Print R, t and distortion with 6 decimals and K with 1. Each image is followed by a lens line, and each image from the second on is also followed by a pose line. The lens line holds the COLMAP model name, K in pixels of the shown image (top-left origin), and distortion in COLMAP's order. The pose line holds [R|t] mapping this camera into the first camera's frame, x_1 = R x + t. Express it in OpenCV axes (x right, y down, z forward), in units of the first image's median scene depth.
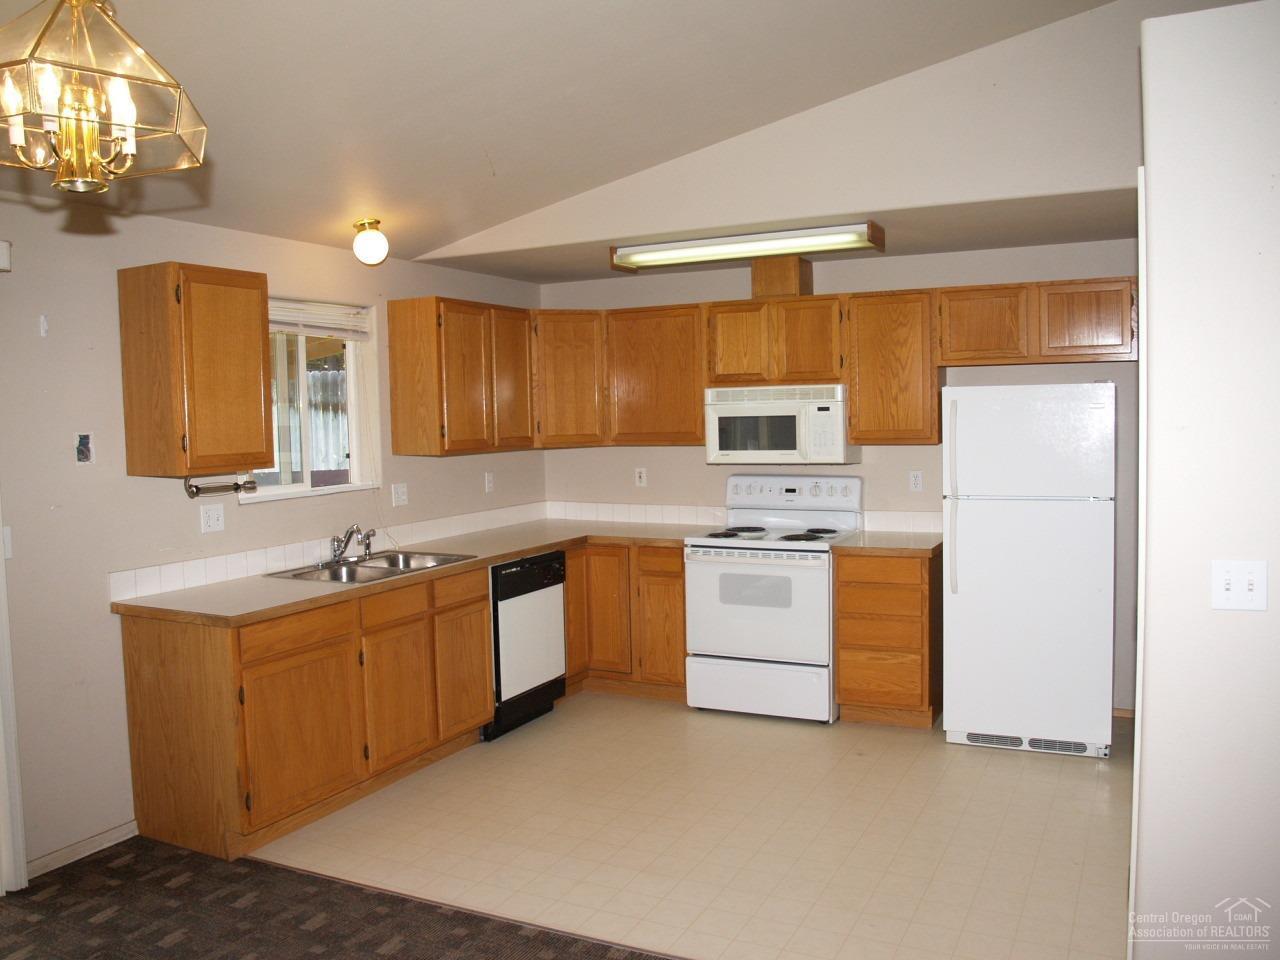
lens RADIAL K [[1038.0, 0, 640.0], [0, 1038.0, 480.0], [0, 0, 1]] dist [-0.142394, 0.086683]
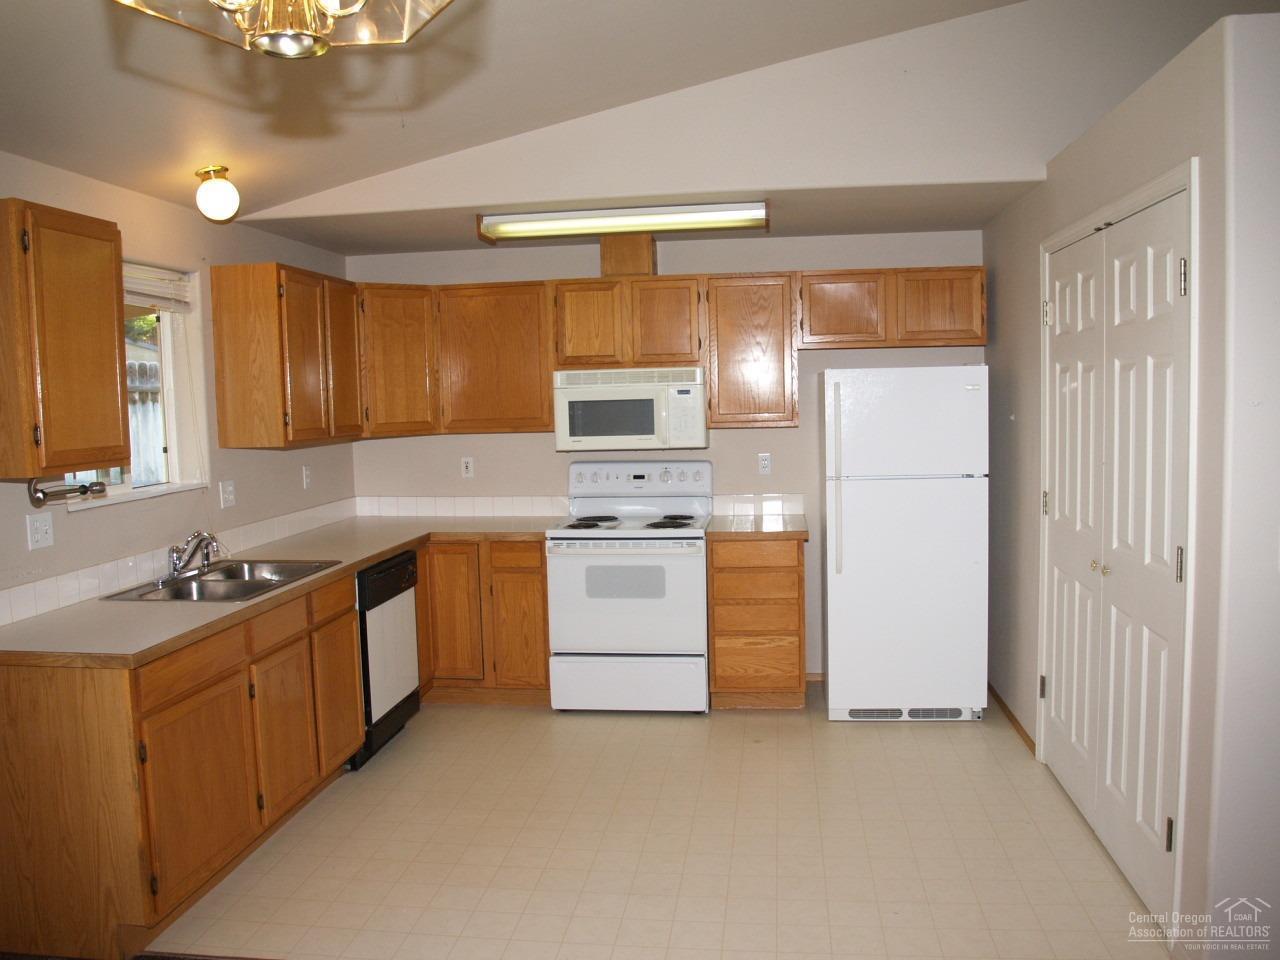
lens RADIAL K [[1038.0, 0, 640.0], [0, 1038.0, 480.0], [0, 0, 1]] dist [-0.142394, 0.086683]
pose [[0.943302, -0.028650, 0.330698, -0.195742], [0.025271, 0.999575, 0.014514, -0.001187], [-0.330973, -0.005334, 0.943625, 0.094236]]
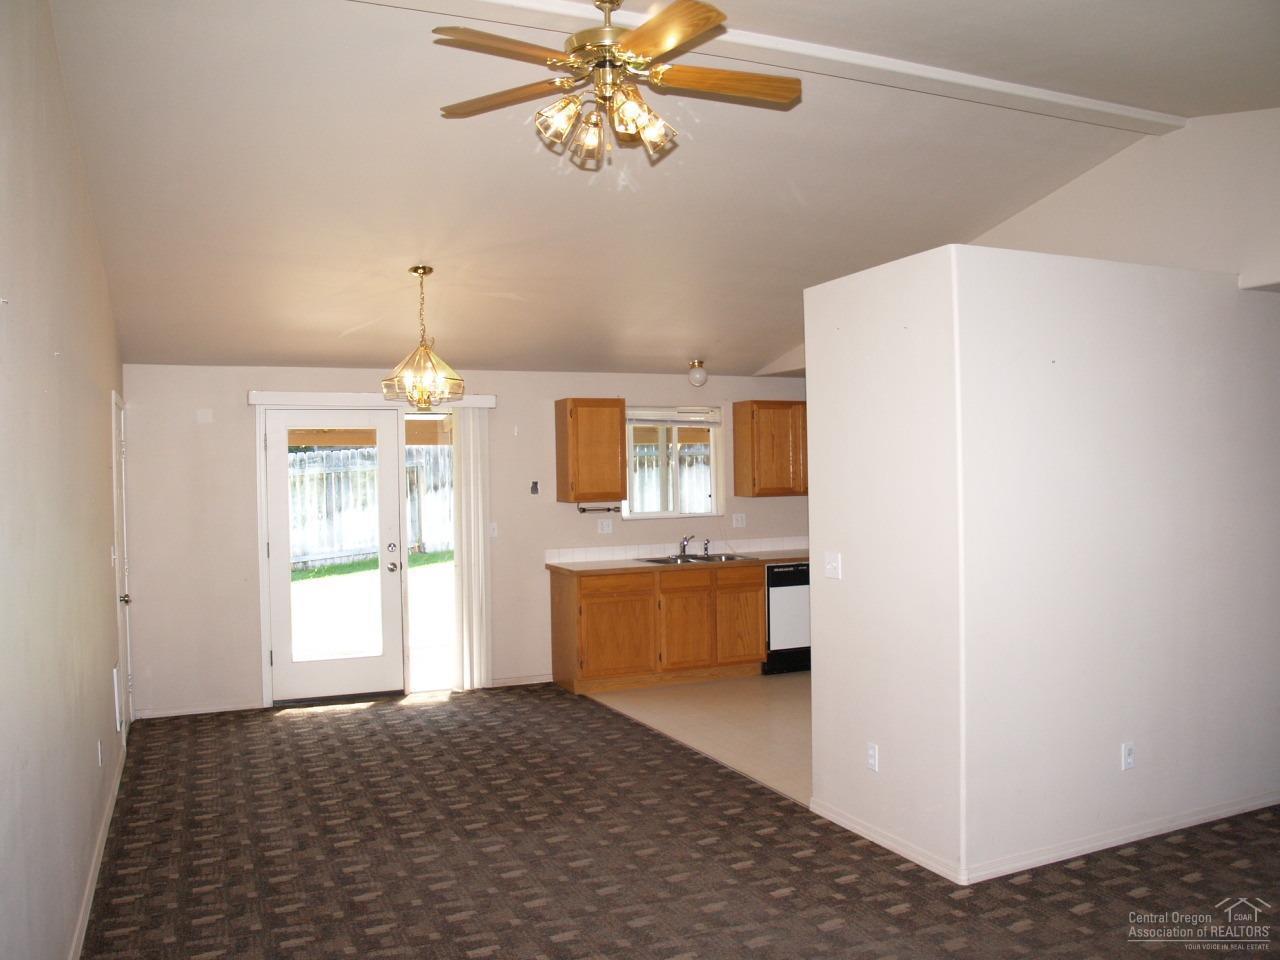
lens RADIAL K [[1038.0, 0, 640.0], [0, 1038.0, 480.0], [0, 0, 1]] dist [-0.142394, 0.086683]
pose [[0.766902, 0.009905, -0.641688, 0.722982], [-0.040368, 0.998645, -0.032830, 0.010313], [0.640494, 0.051081, 0.766263, -0.373726]]
